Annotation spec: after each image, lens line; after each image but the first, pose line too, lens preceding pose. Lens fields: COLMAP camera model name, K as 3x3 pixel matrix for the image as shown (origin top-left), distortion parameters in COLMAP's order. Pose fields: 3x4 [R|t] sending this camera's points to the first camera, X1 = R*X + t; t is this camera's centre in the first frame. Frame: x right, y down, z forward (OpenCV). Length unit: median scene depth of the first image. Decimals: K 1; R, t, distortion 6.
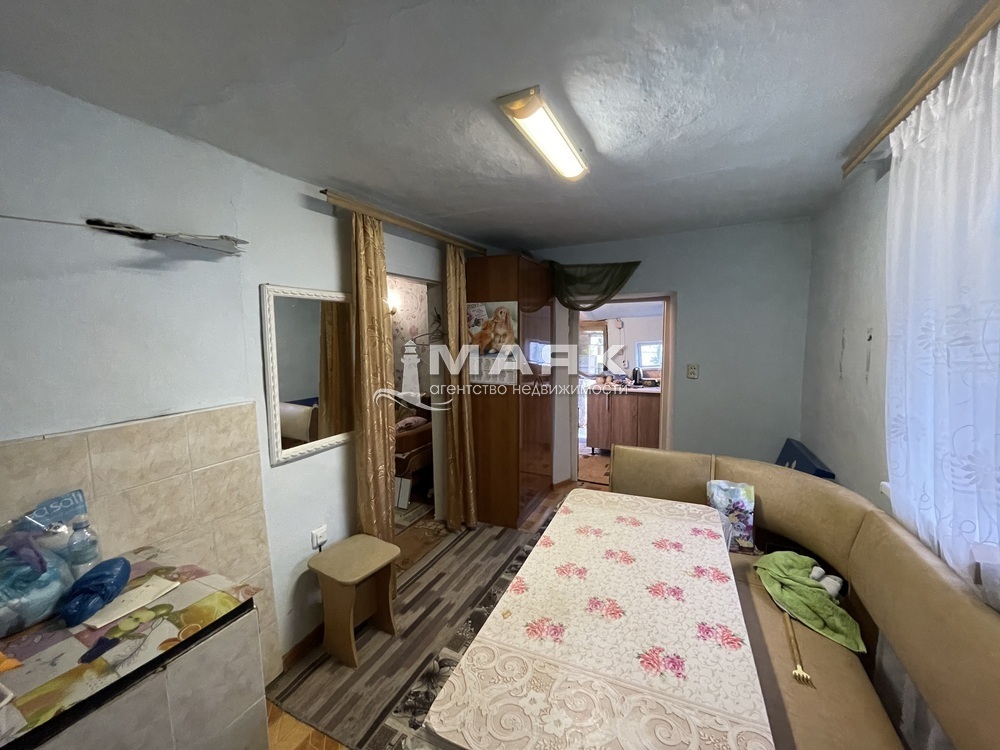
lens RADIAL K [[402.3, 0, 500.0], [0, 402.3, 375.0], [0, 0, 1]] dist [-0.000375, -0.000082]
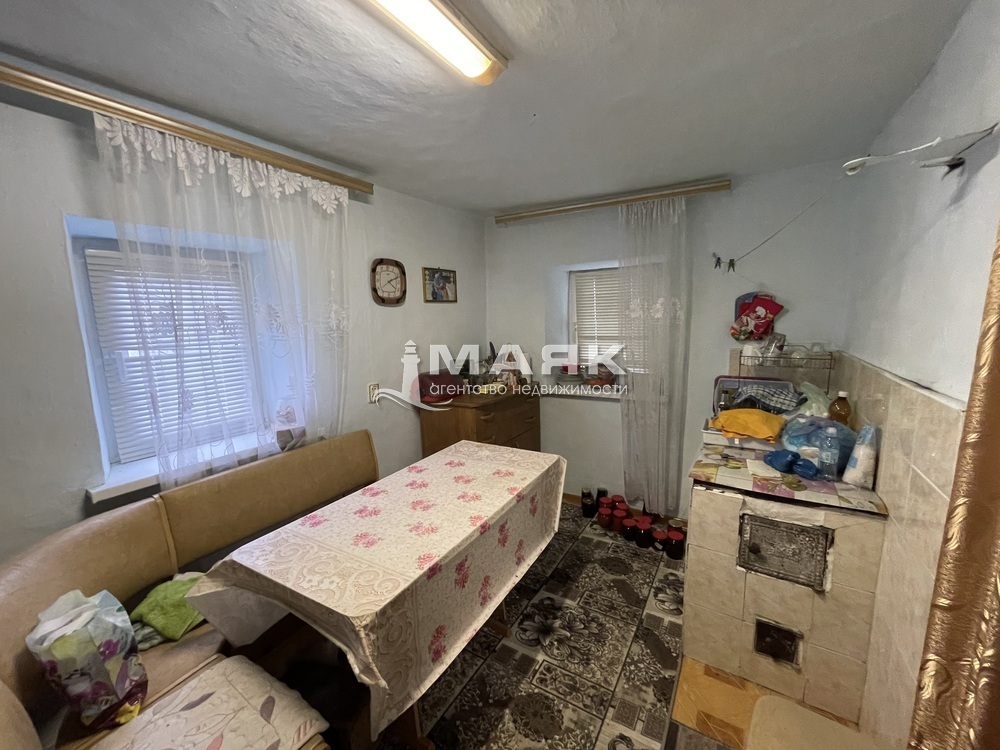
lens RADIAL K [[402.3, 0, 500.0], [0, 402.3, 375.0], [0, 0, 1]] dist [-0.000375, -0.000082]
pose [[-0.992763, 0.026415, 0.117150, -0.079827], [0.054002, 0.969510, 0.239026, -0.193702], [-0.107264, 0.243623, -0.963920, 2.170041]]
